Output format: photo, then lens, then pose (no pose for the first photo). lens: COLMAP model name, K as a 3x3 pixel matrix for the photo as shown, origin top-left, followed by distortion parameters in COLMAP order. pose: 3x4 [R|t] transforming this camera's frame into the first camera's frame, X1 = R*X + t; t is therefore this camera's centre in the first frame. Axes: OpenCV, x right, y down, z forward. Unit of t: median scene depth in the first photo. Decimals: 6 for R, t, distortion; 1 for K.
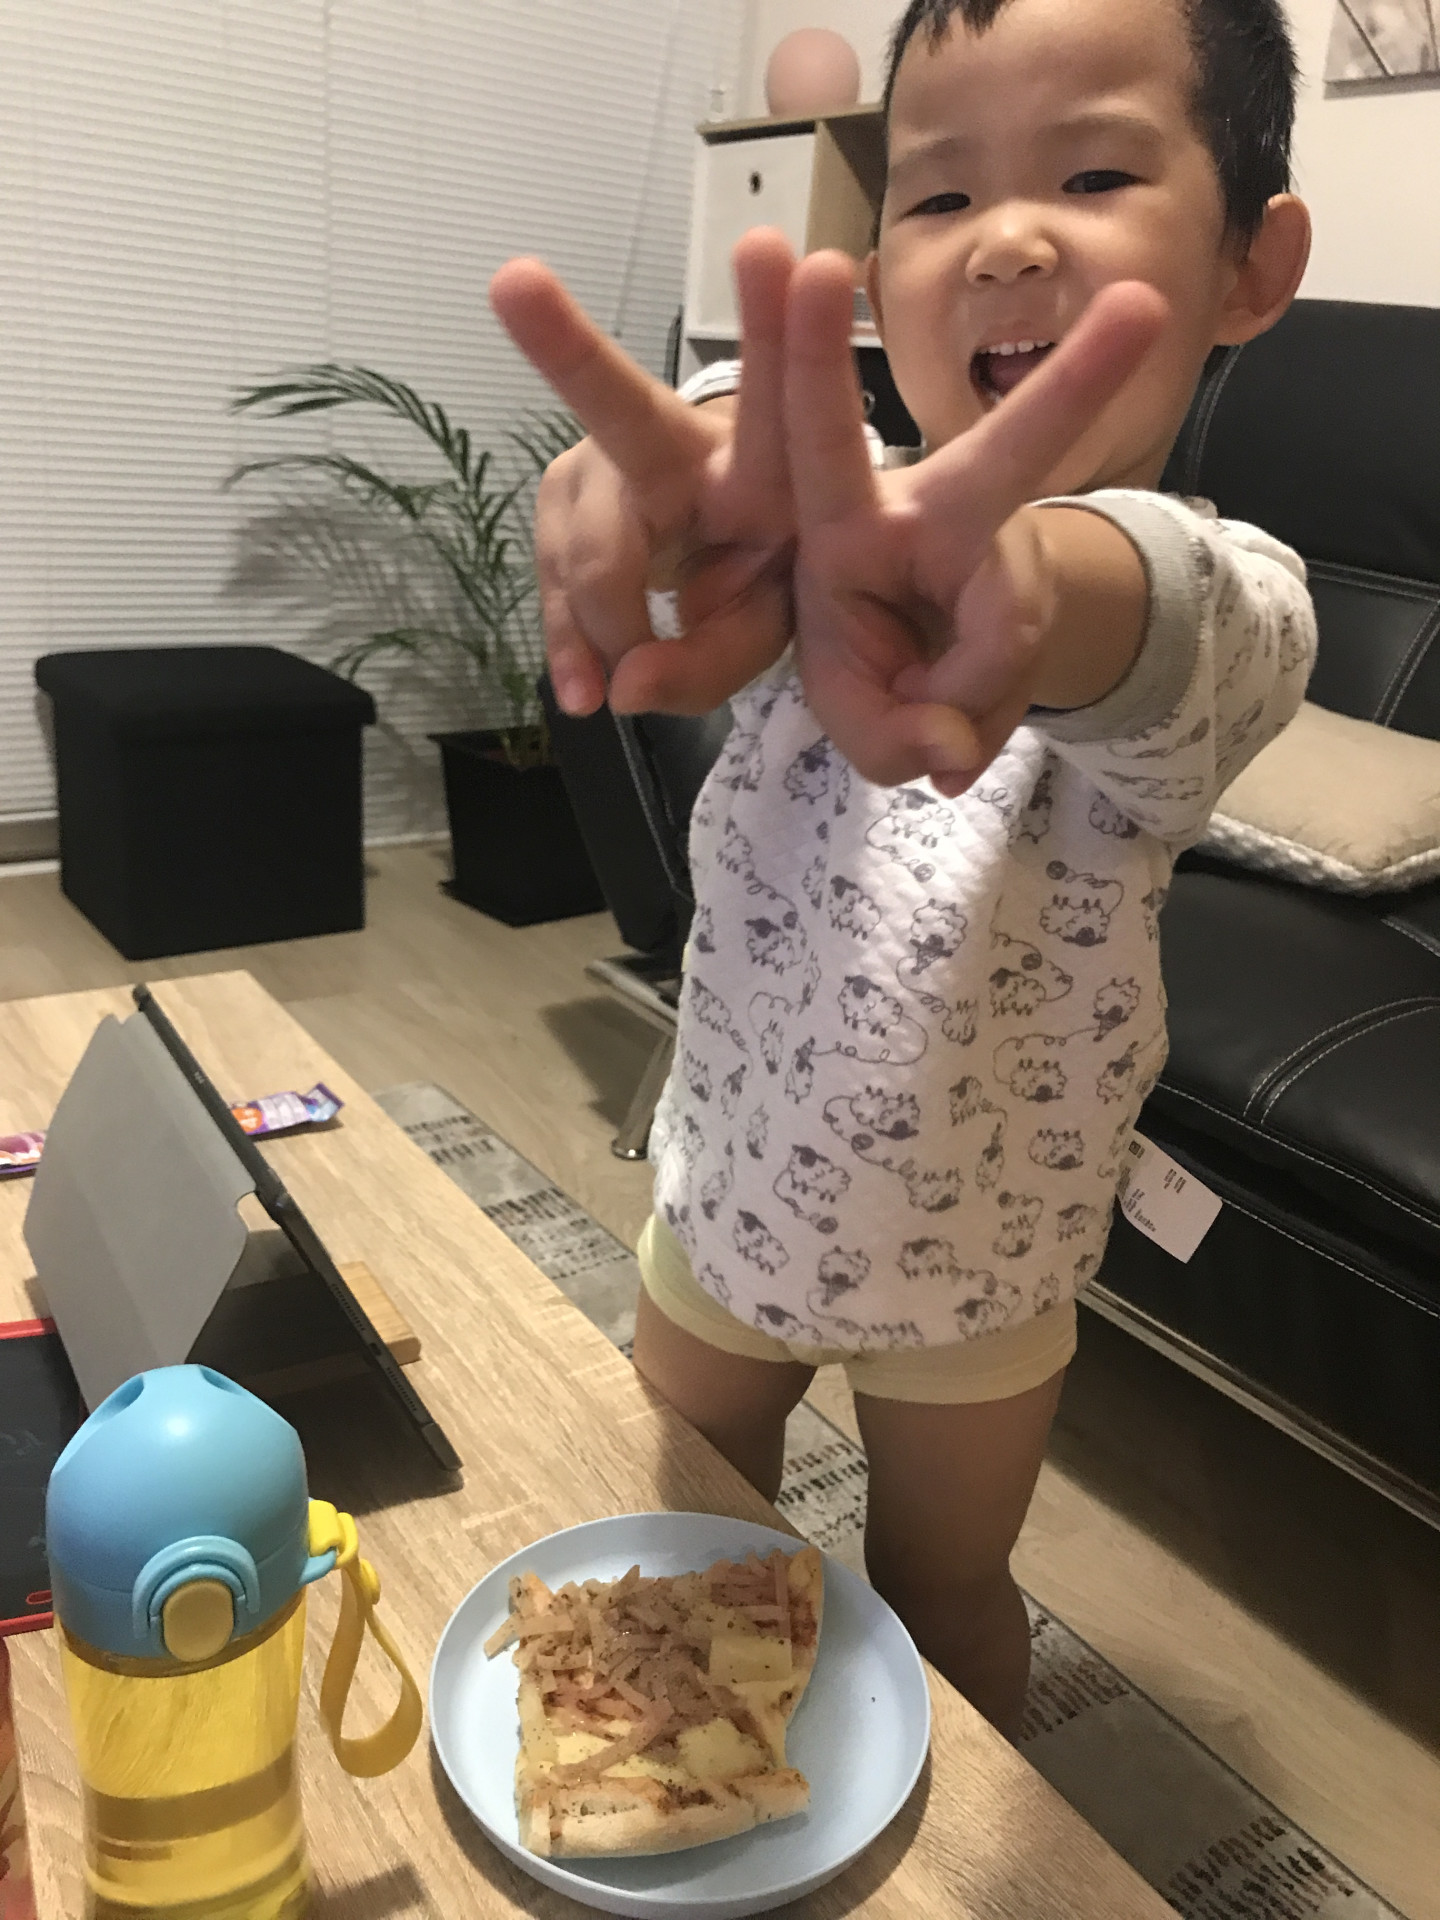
lens RADIAL K [[1583.7, 0, 723.4], [0, 1583.7, 952.9], [0, 0, 1]] dist [-0.000758, 0.009962]
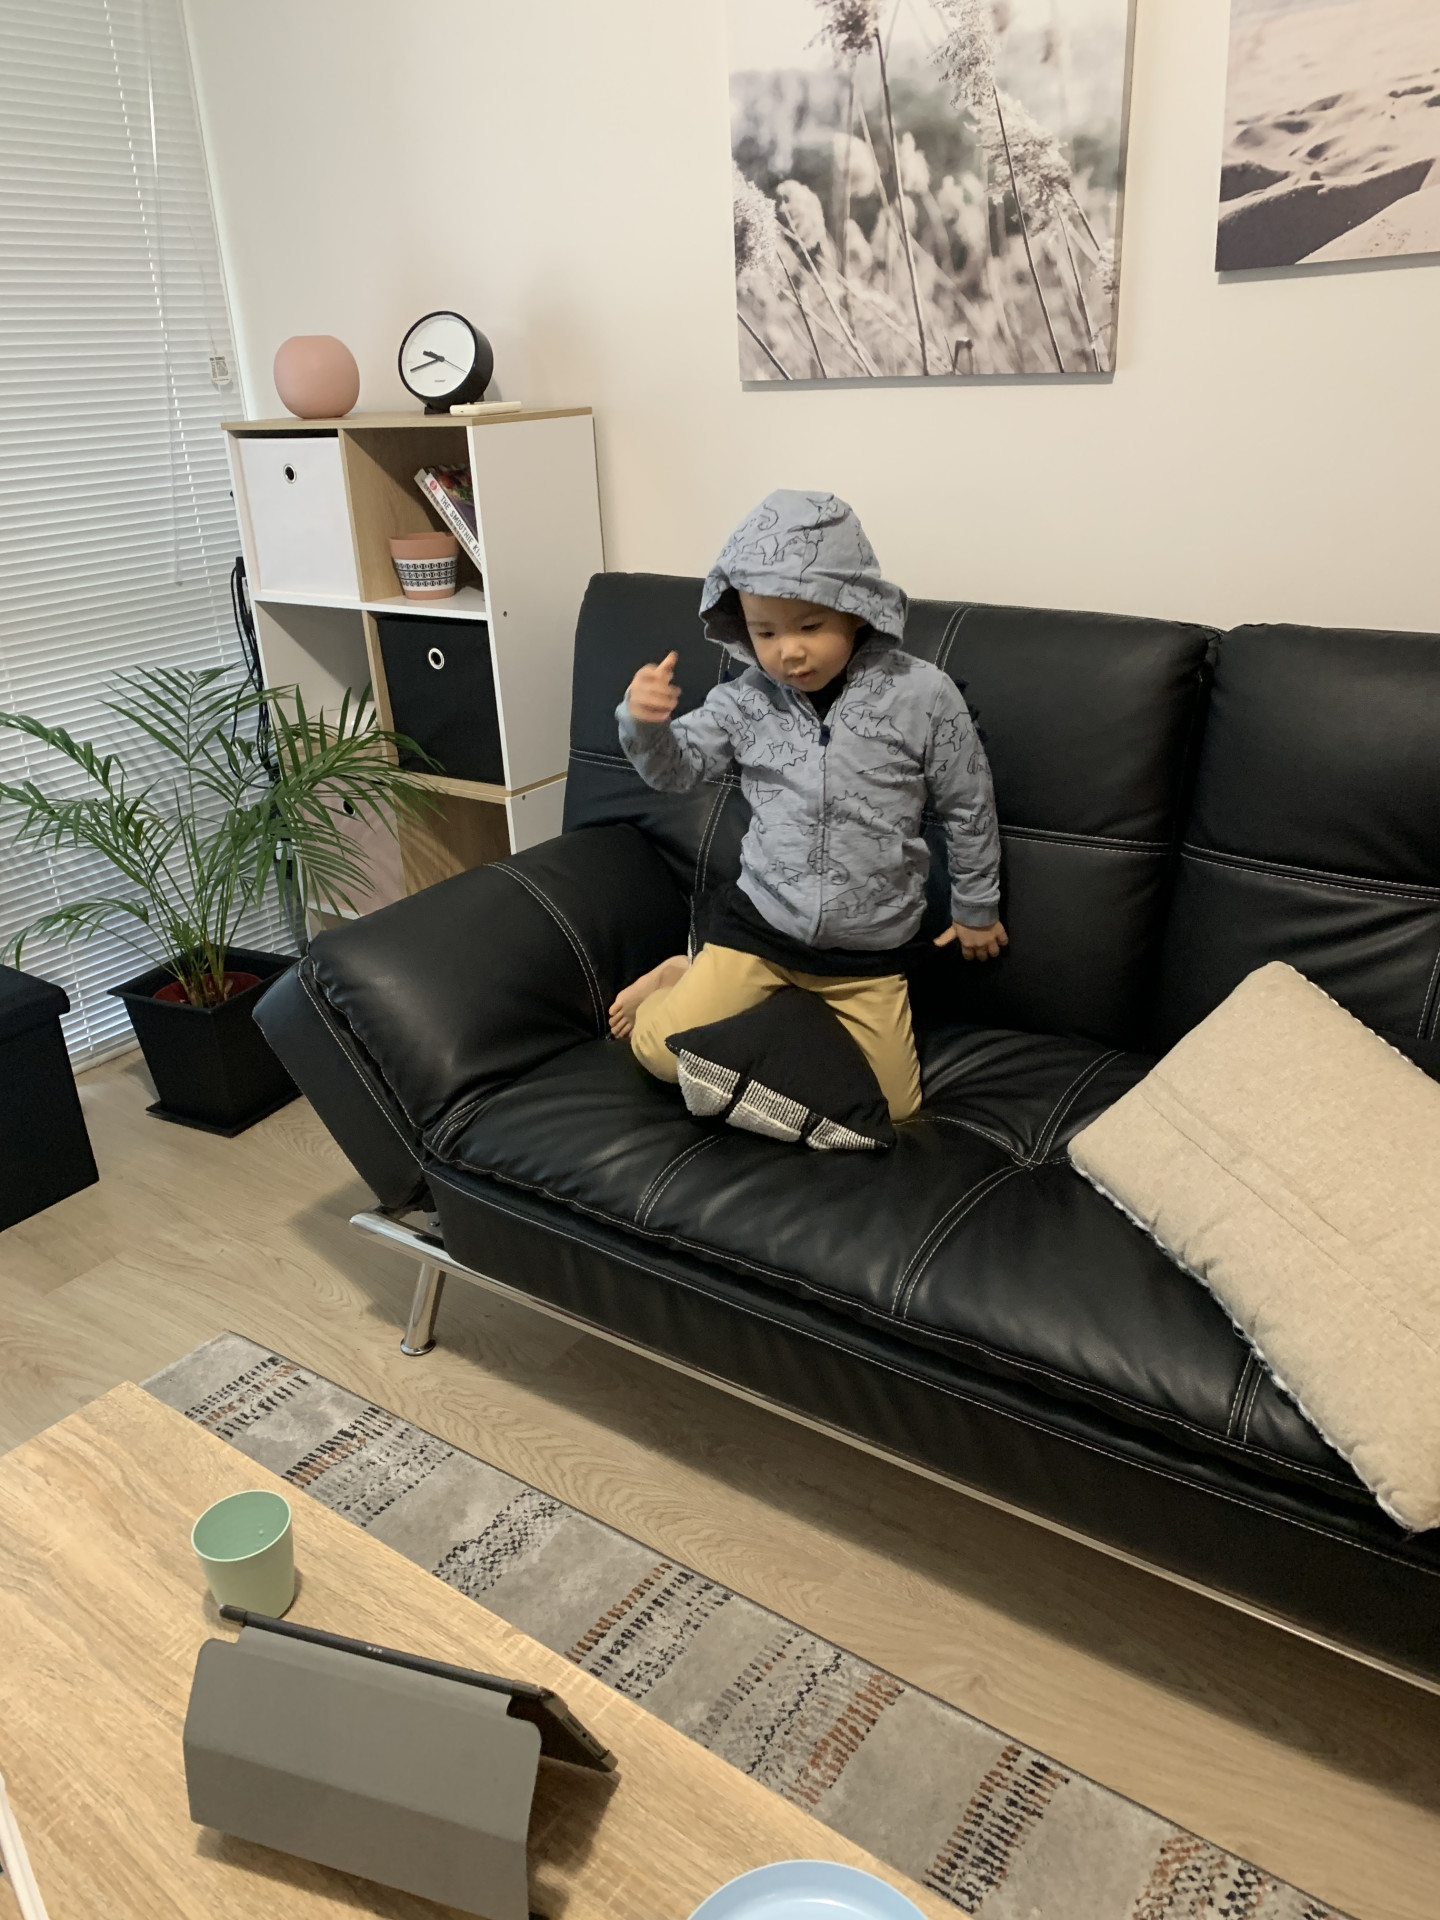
lens RADIAL K [[1463.4, 0, 712.8], [0, 1463.4, 952.4], [0, 0, 1]] dist [-0.000819, -0.005031]
pose [[0.937931, -0.237967, 0.252305, -0.053276], [0.225319, 0.971131, 0.078331, -0.197672], [-0.263662, -0.016620, 0.964472, -0.146847]]
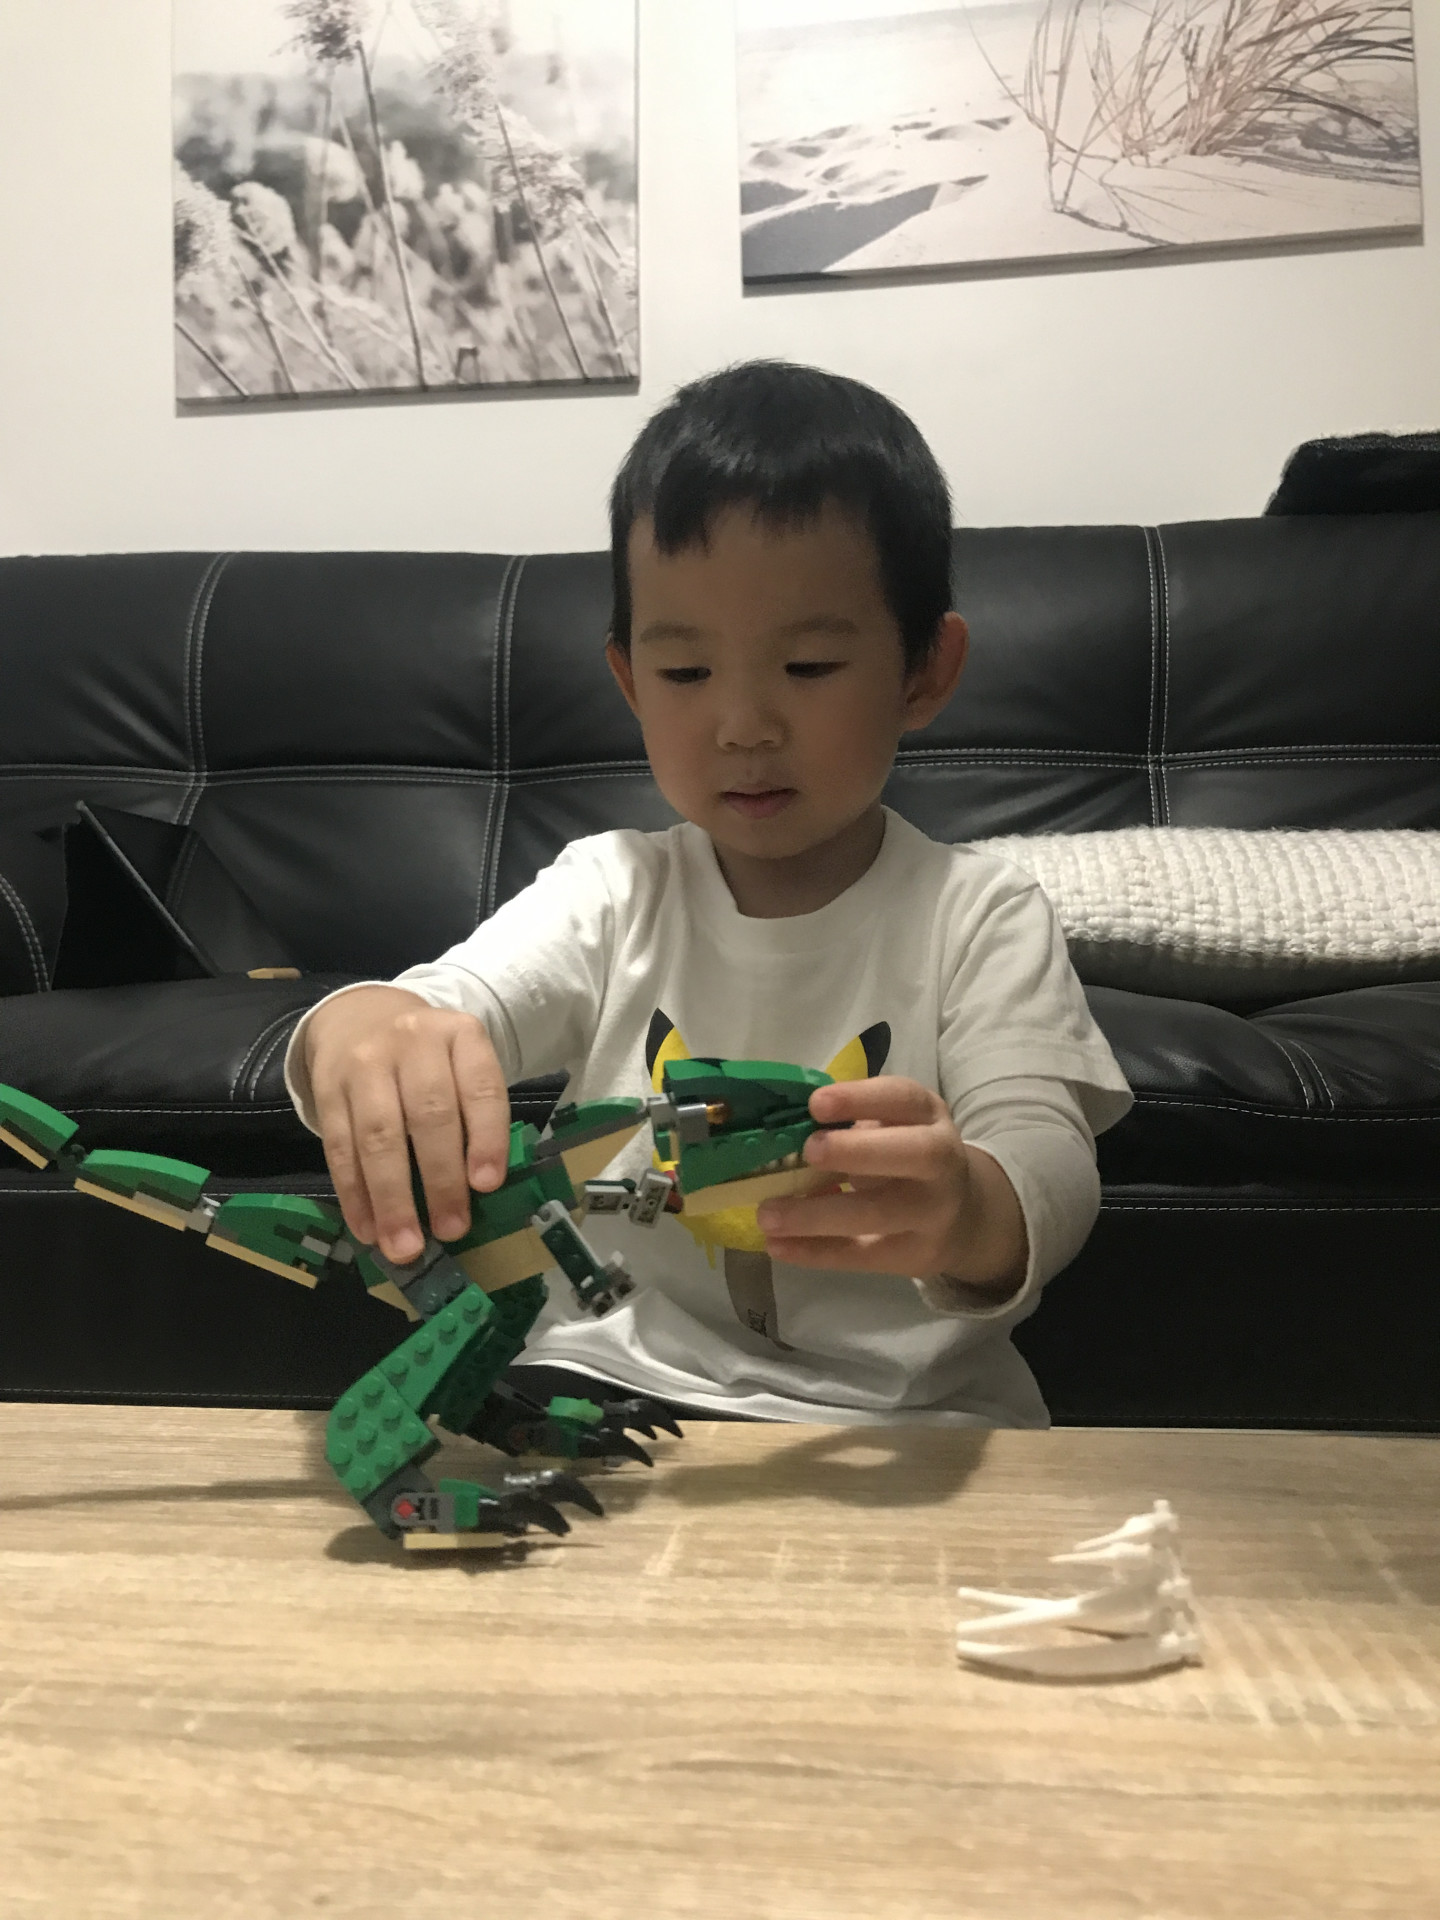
lens RADIAL K [[1583.7, 0, 727.6], [0, 1583.7, 960.0], [0, 0, 1]] dist [-0.000758, 0.009962]
pose [[0.659308, -0.079270, 0.747682, -0.201020], [0.314774, 0.932186, -0.178737, 0.106325], [-0.682810, 0.353193, 0.639550, 0.205159]]
